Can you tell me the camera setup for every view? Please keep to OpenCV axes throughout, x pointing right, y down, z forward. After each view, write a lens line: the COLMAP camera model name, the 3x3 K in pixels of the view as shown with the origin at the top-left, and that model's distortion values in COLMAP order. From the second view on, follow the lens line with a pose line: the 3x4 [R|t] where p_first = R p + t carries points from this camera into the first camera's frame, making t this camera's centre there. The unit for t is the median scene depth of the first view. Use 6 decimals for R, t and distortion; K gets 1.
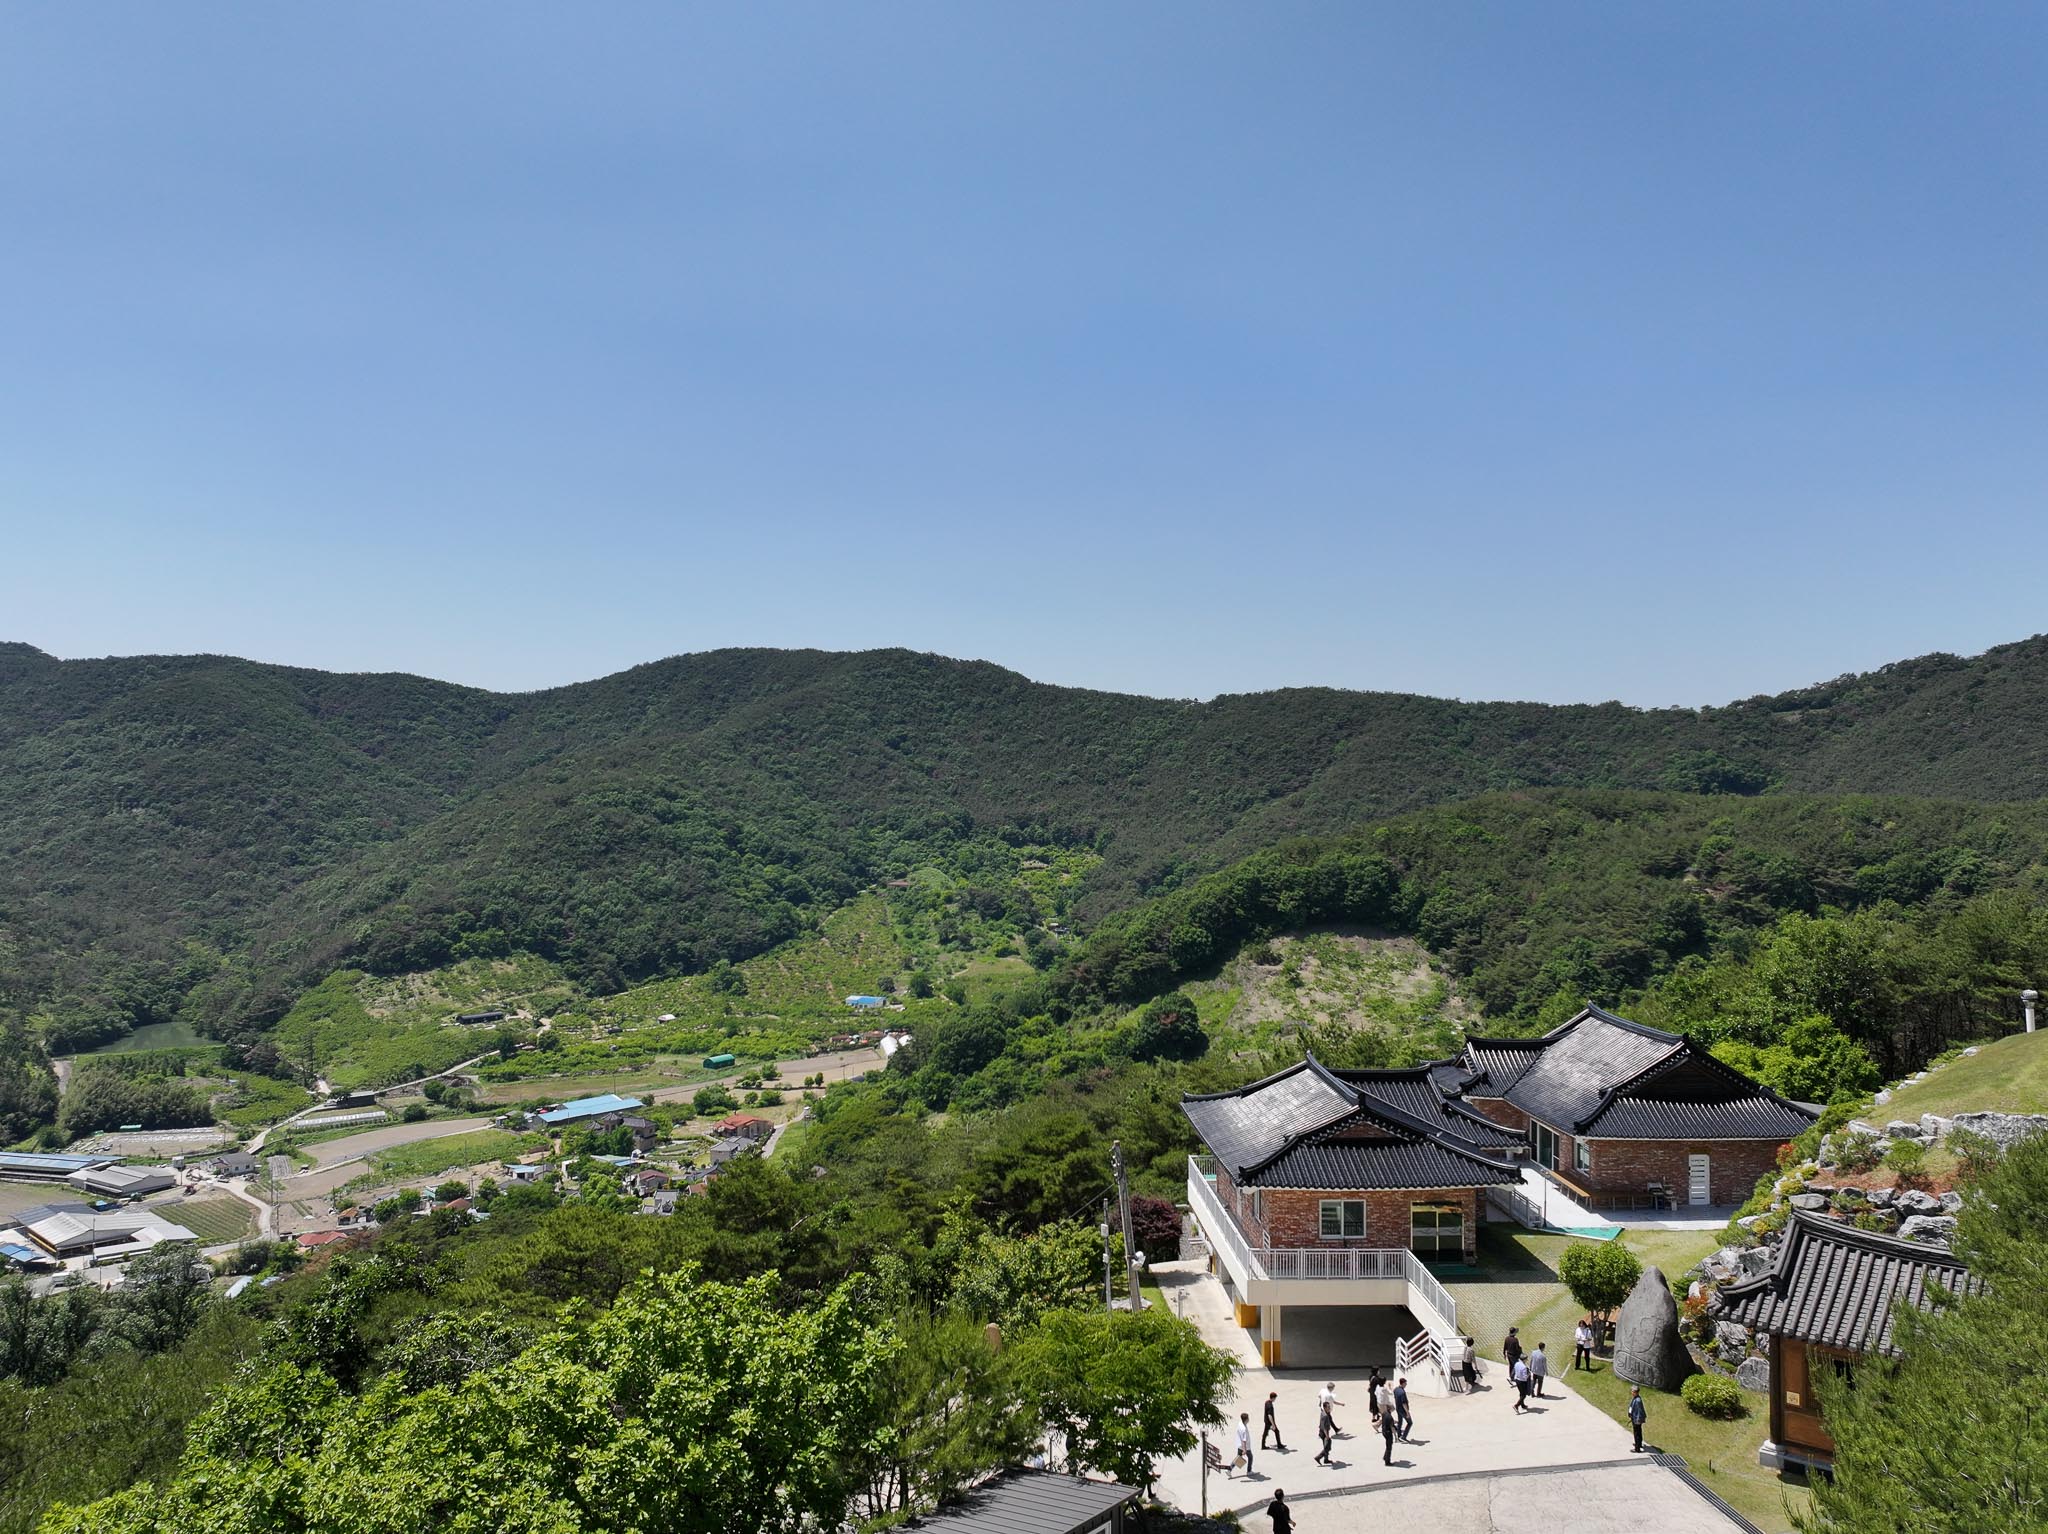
lens RADIAL K [[1634.6, 0, 1024.0], [0, 1634.6, 767.0], [0, 0, 1]] dist [0.009272, -0.004563]
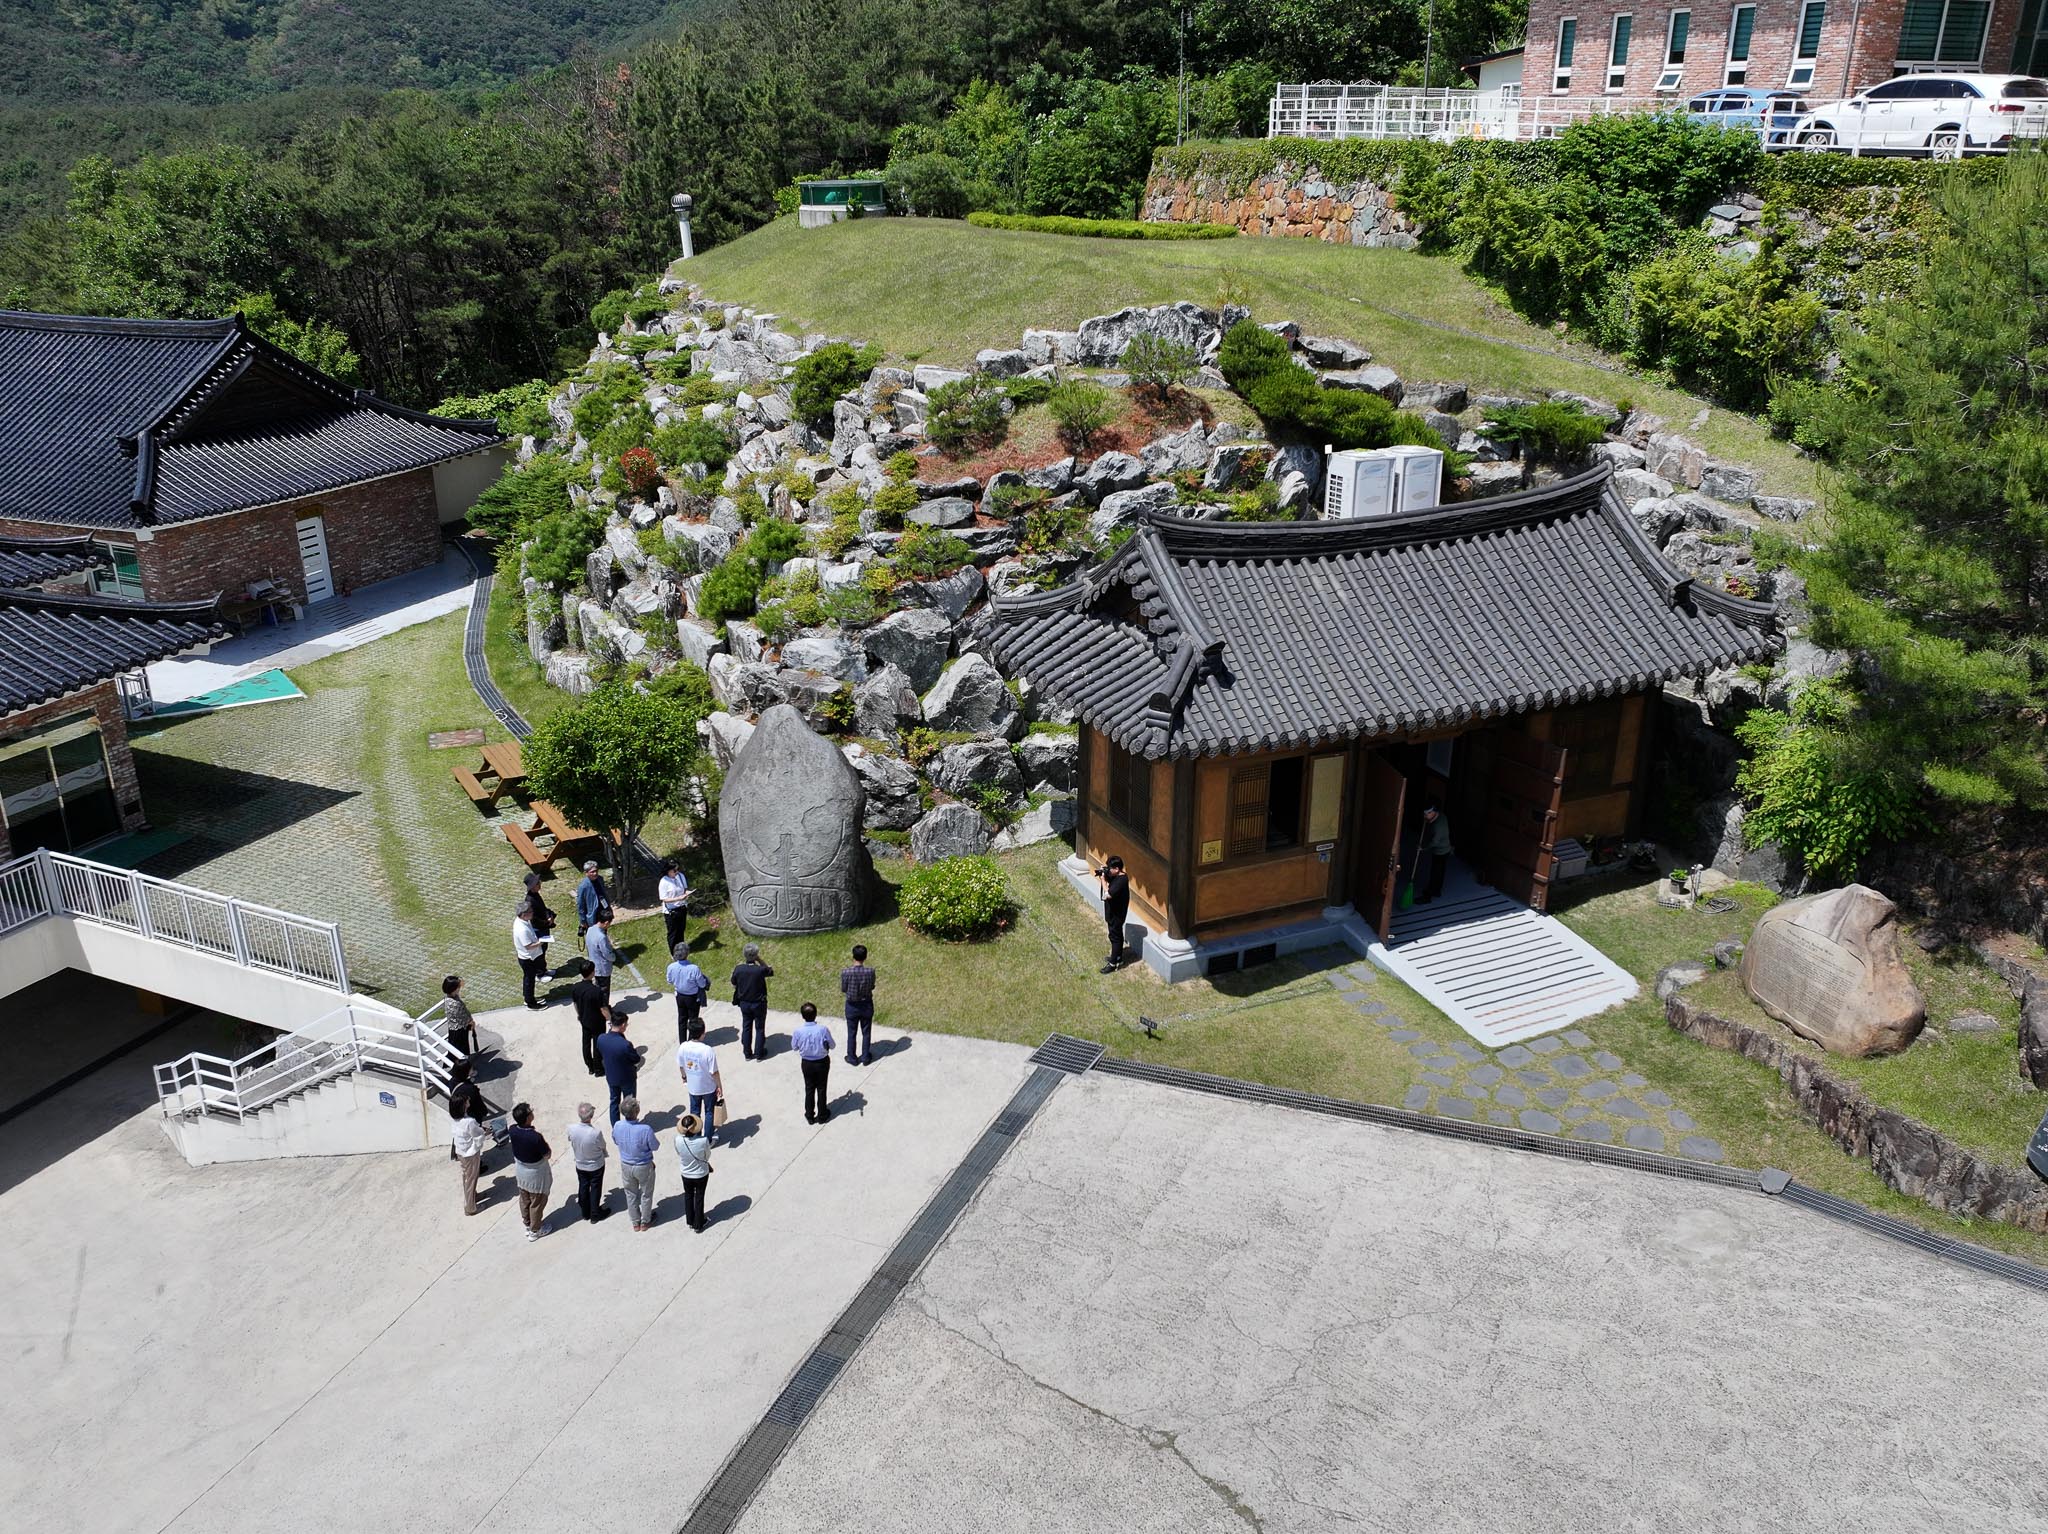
lens RADIAL K [[1634.6, 0, 1024.0], [0, 1634.6, 767.0], [0, 0, 1]] dist [0.009272, -0.004563]
pose [[0.437126, -0.331362, 0.836134, -0.003107], [-0.011920, 0.927441, 0.373779, 0.140916], [-0.899321, -0.173355, 0.401459, 0.758285]]
